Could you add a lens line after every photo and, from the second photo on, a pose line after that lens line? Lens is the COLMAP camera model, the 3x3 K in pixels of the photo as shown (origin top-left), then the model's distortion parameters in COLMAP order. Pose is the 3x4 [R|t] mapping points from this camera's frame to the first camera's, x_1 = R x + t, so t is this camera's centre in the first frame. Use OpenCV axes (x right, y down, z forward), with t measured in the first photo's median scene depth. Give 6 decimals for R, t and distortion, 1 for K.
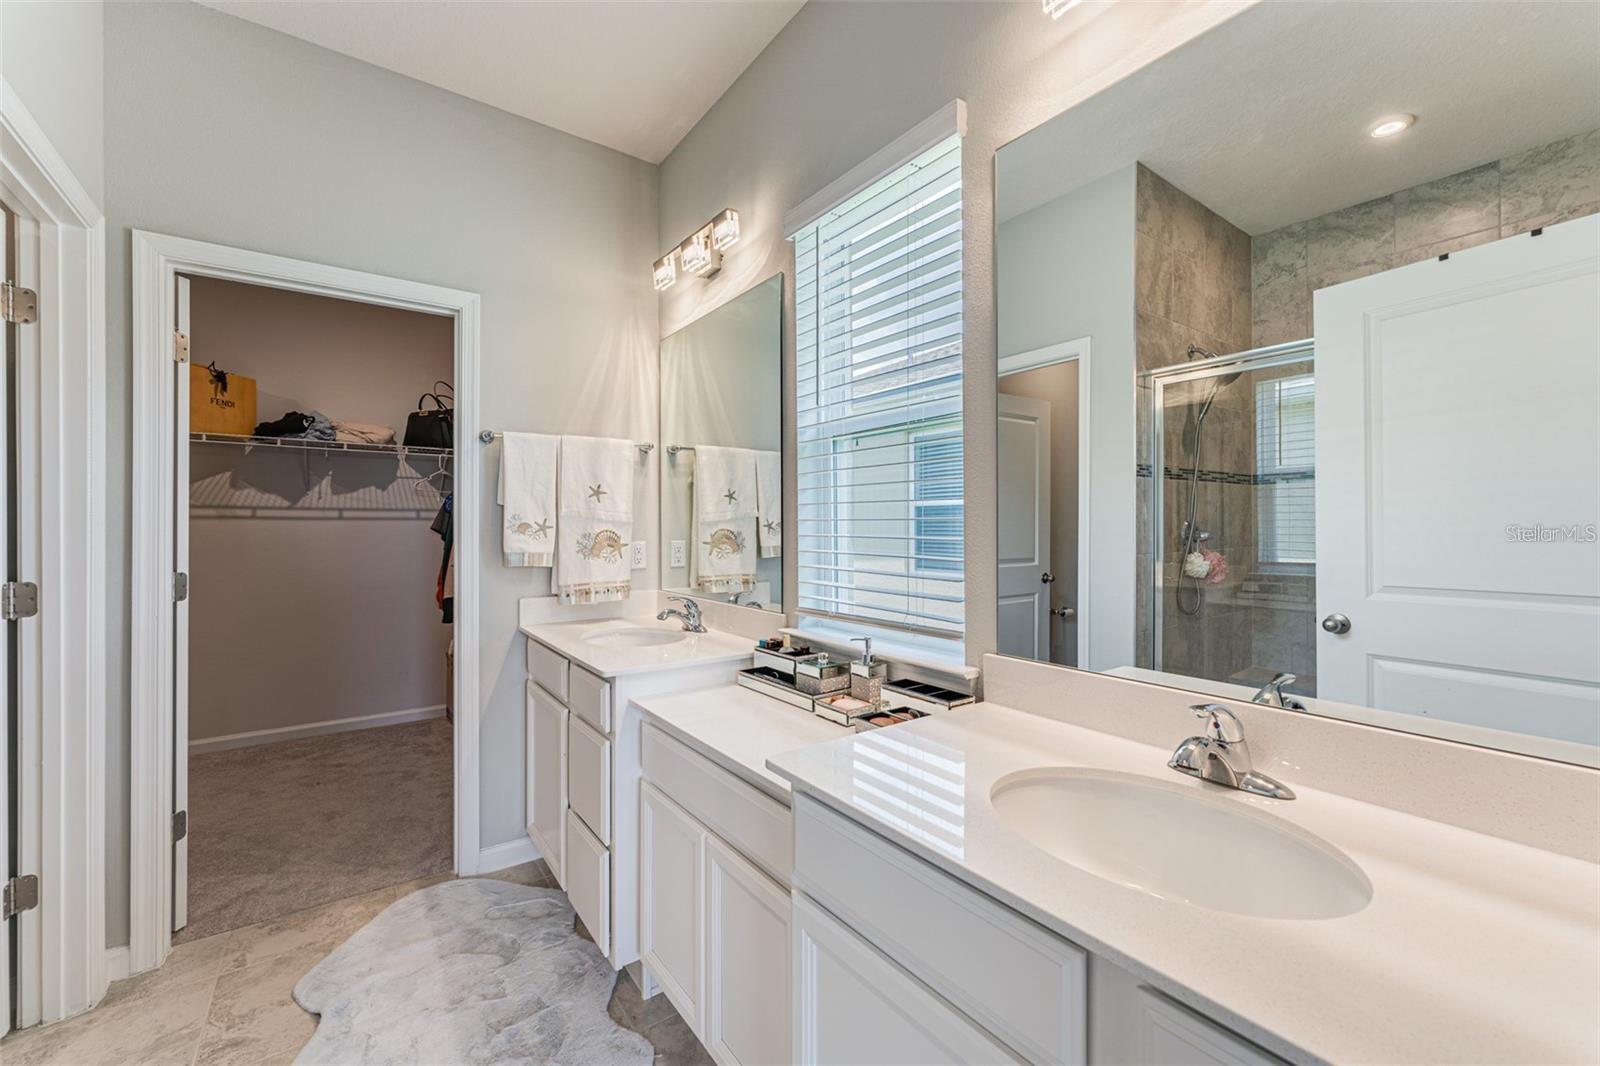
lens RADIAL K [[647.9, 0, 796.7], [0, 647.9, 525.3], [0, 0, 1]] dist [0.001137, 0.000336]
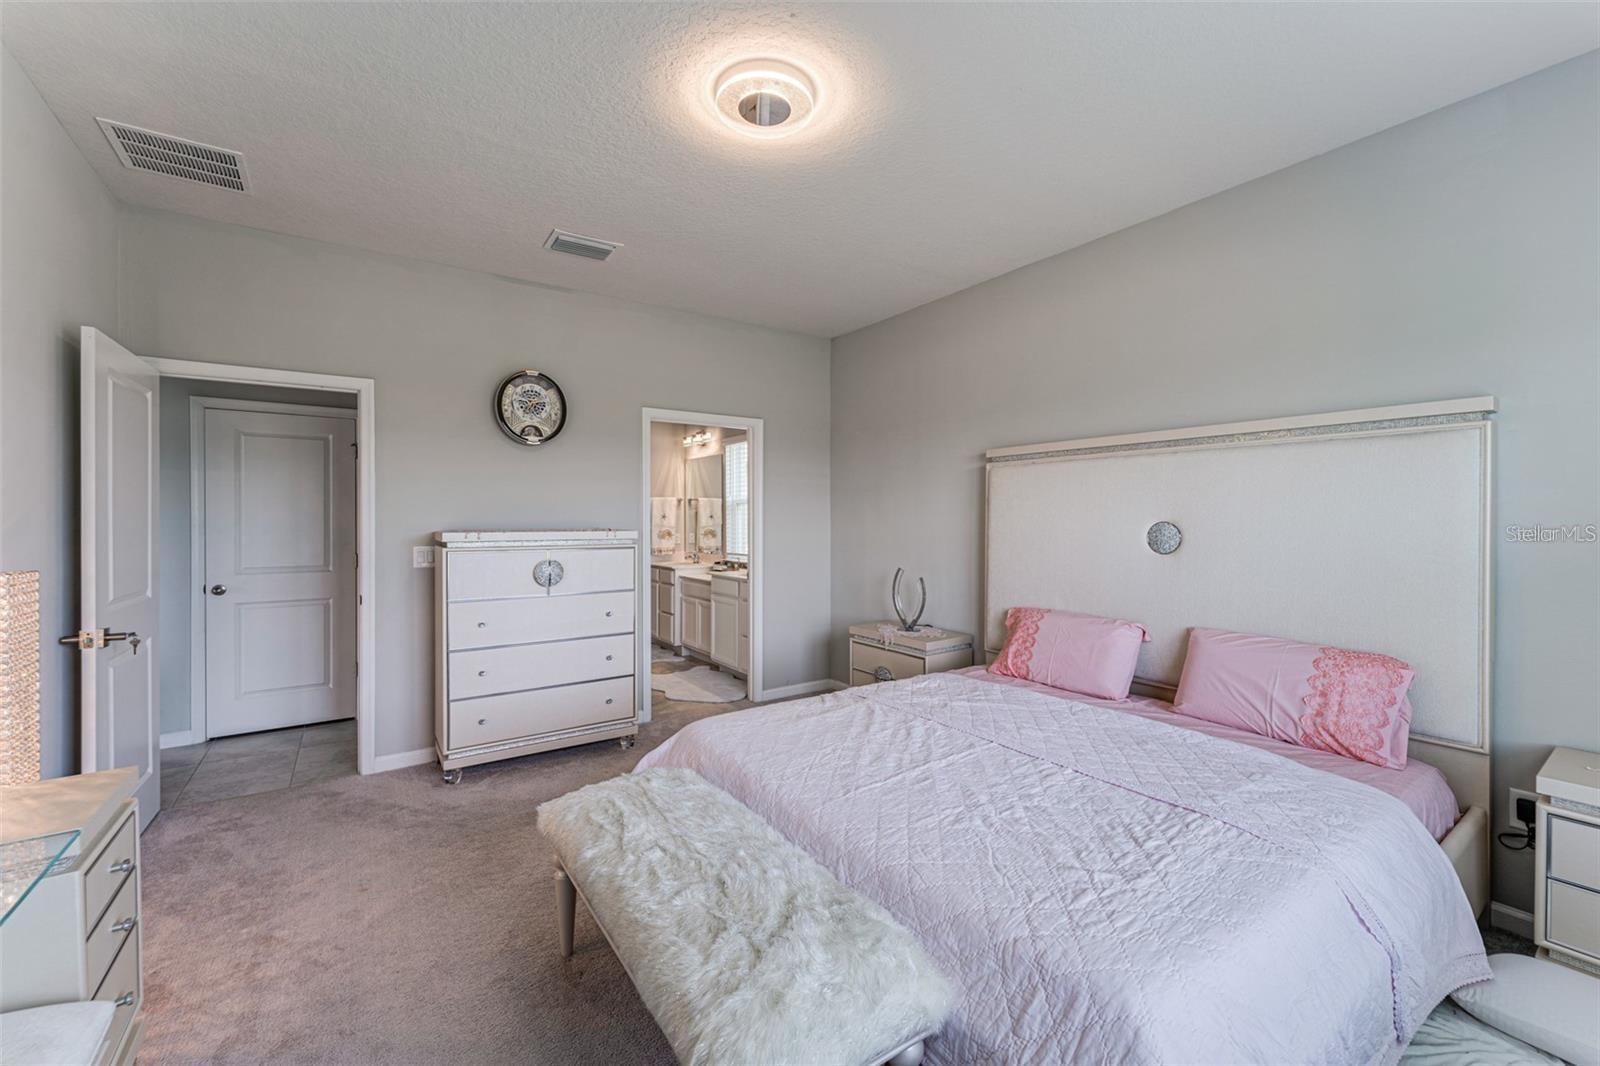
lens RADIAL K [[647.9, 0, 796.7], [0, 647.9, 525.3], [0, 0, 1]] dist [0.001137, 0.000336]
pose [[0.999762, 0.003468, -0.021532, 0.415601], [-0.003347, 0.999979, 0.005624, -0.036444], [0.021551, -0.005550, 0.999752, -2.249390]]
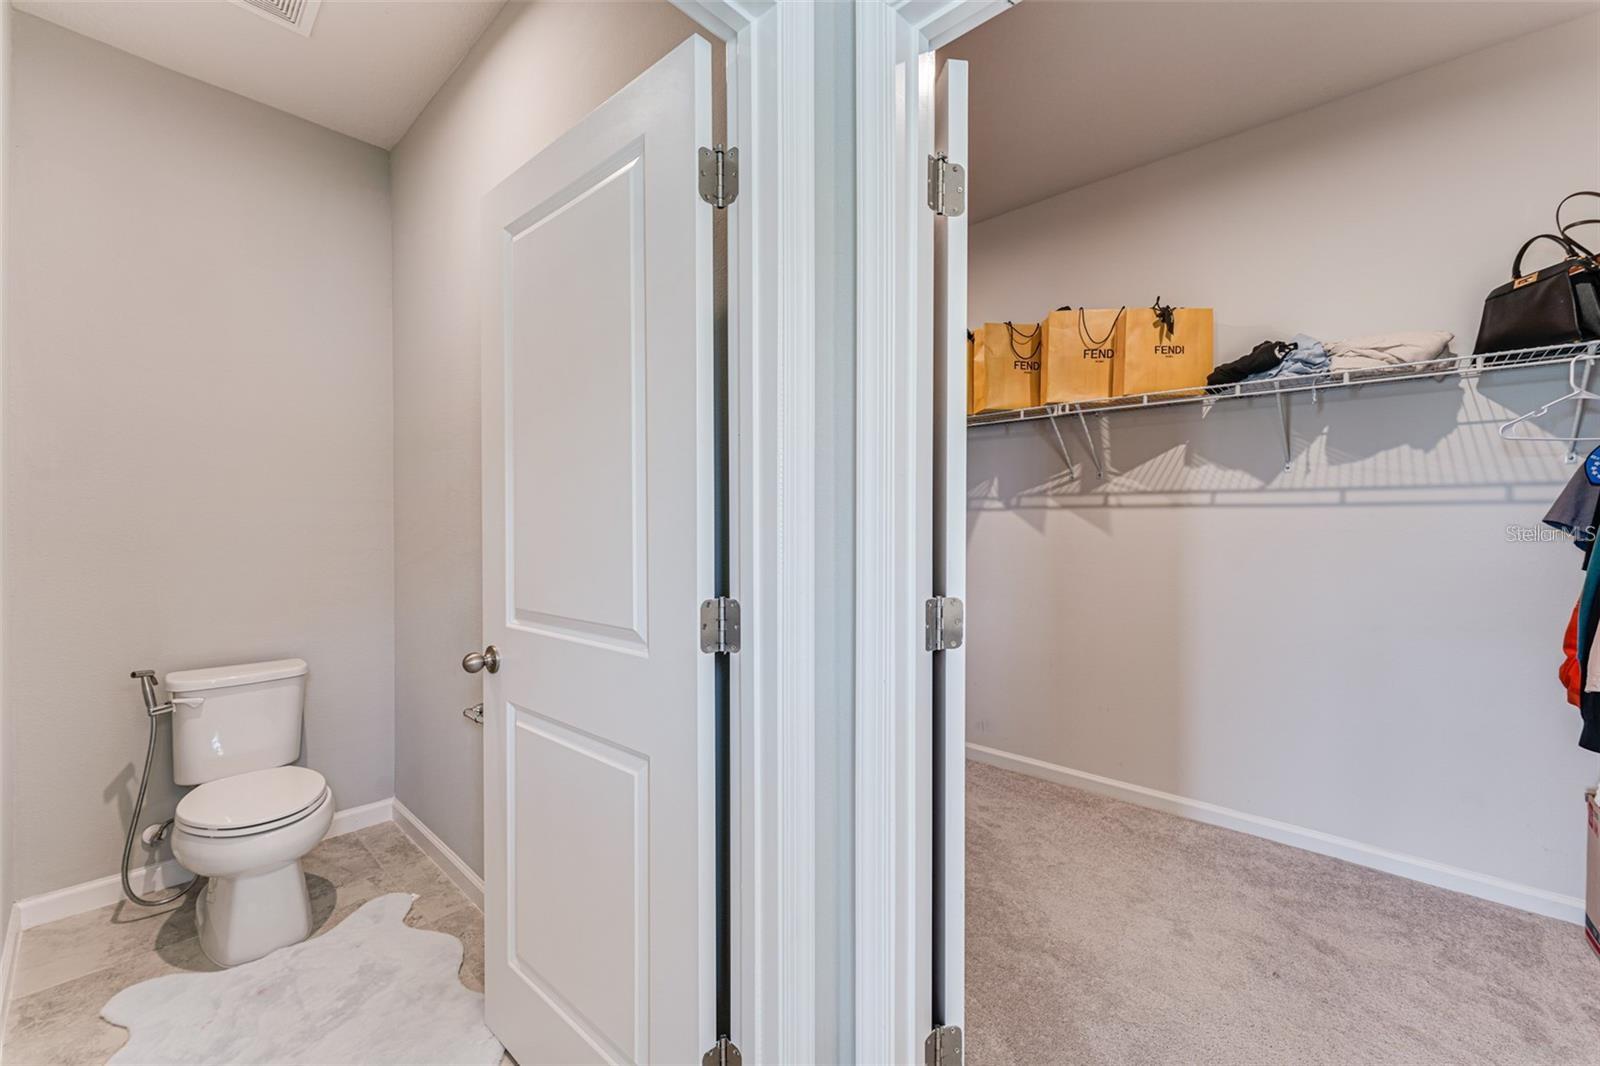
lens RADIAL K [[647.9, 0, 796.7], [0, 647.9, 525.3], [0, 0, 1]] dist [0.001137, 0.000336]
pose [[0.204919, 0.007934, -0.978747, -0.221729], [0.001387, 0.999964, 0.008397, 0.003156], [0.978778, -0.003078, 0.204900, 0.385915]]
